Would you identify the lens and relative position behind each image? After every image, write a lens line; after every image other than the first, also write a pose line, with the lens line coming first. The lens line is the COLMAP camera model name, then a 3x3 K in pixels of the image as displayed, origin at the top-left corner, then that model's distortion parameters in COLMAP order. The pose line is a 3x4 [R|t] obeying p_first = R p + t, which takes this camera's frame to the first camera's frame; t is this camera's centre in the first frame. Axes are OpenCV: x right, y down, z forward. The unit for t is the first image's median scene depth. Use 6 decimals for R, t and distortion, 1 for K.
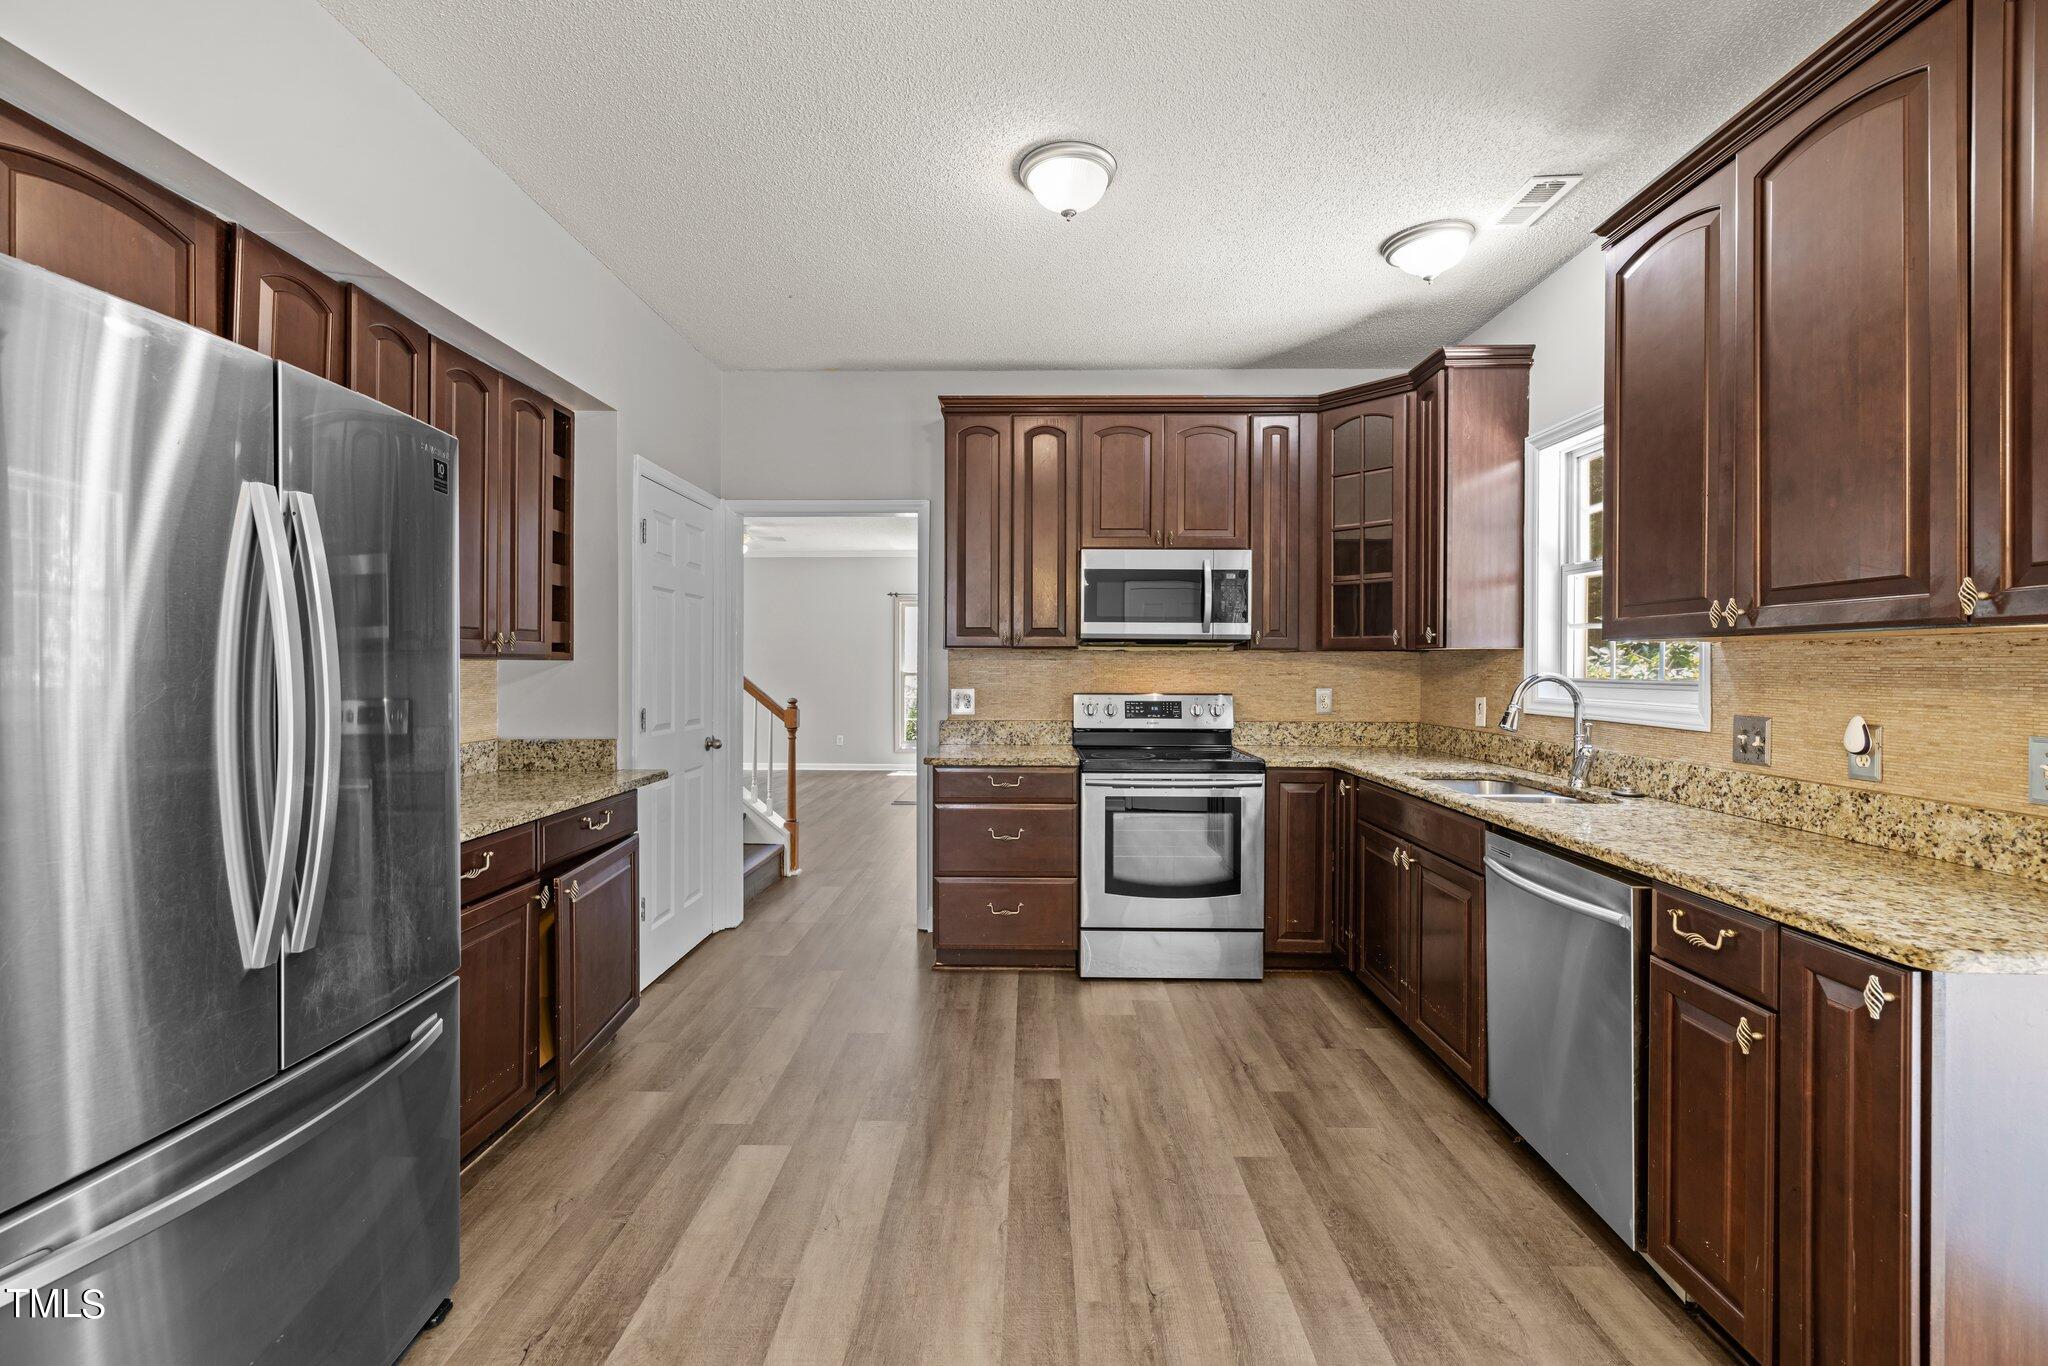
lens RADIAL K [[855.8, 0, 1018.3], [0, 855.8, 670.0], [0, 0, 1]] dist [0.000740, 0.000849]
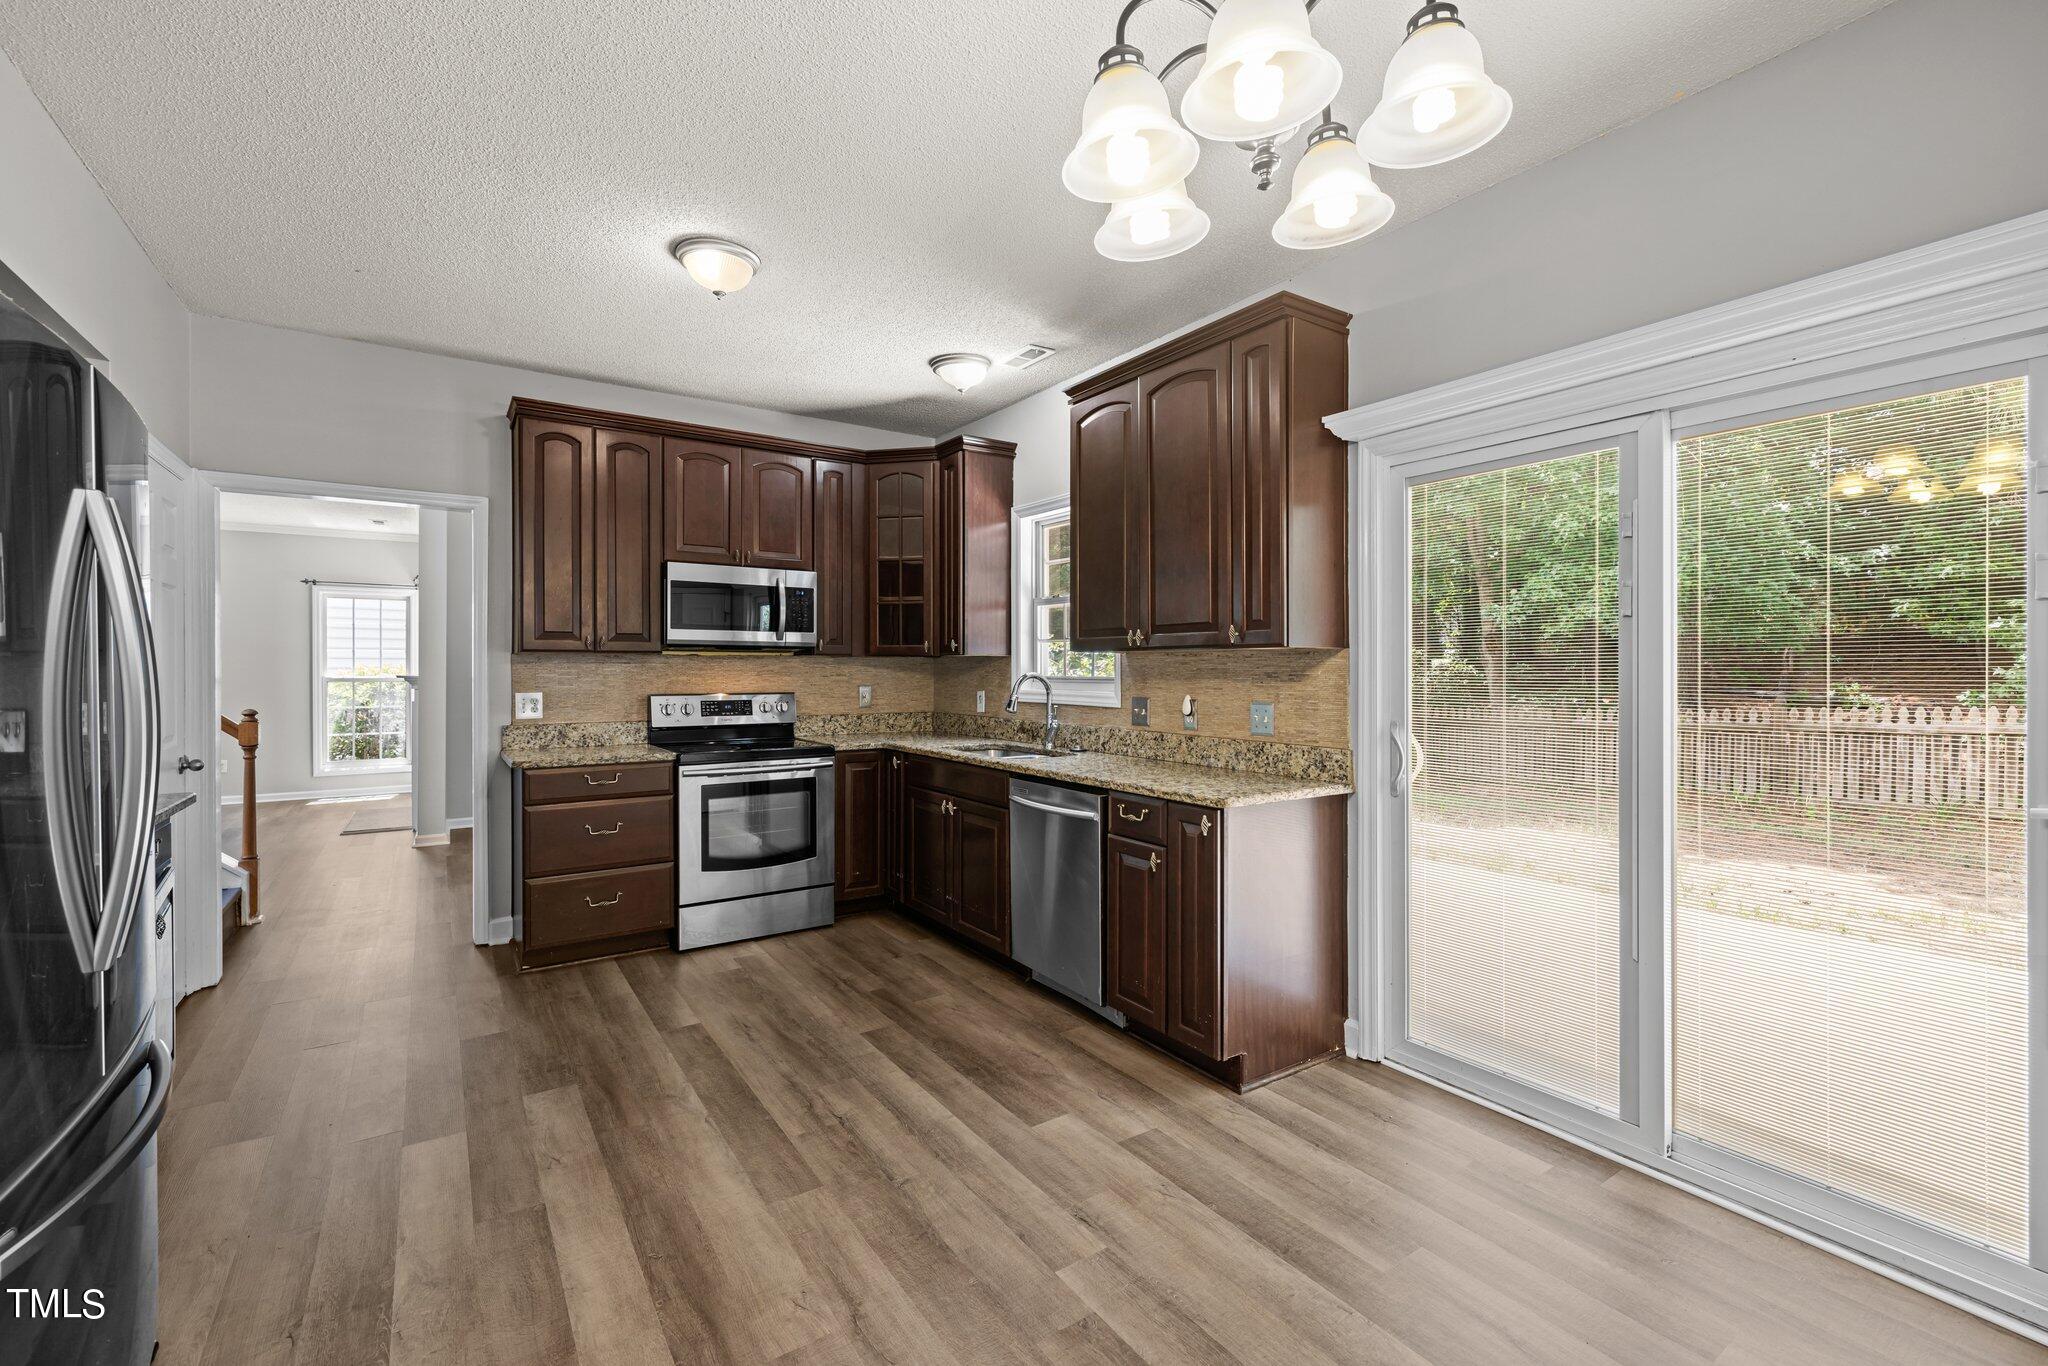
lens RADIAL K [[855.8, 0, 1024.8], [0, 855.8, 676.3], [0, 0, 1]] dist [0.000740, 0.000849]
pose [[0.814278, -0.009218, 0.580402, -0.230764], [0.006116, 0.999955, 0.007300, -0.001166], [-0.580442, -0.002394, 0.814298, -0.181142]]
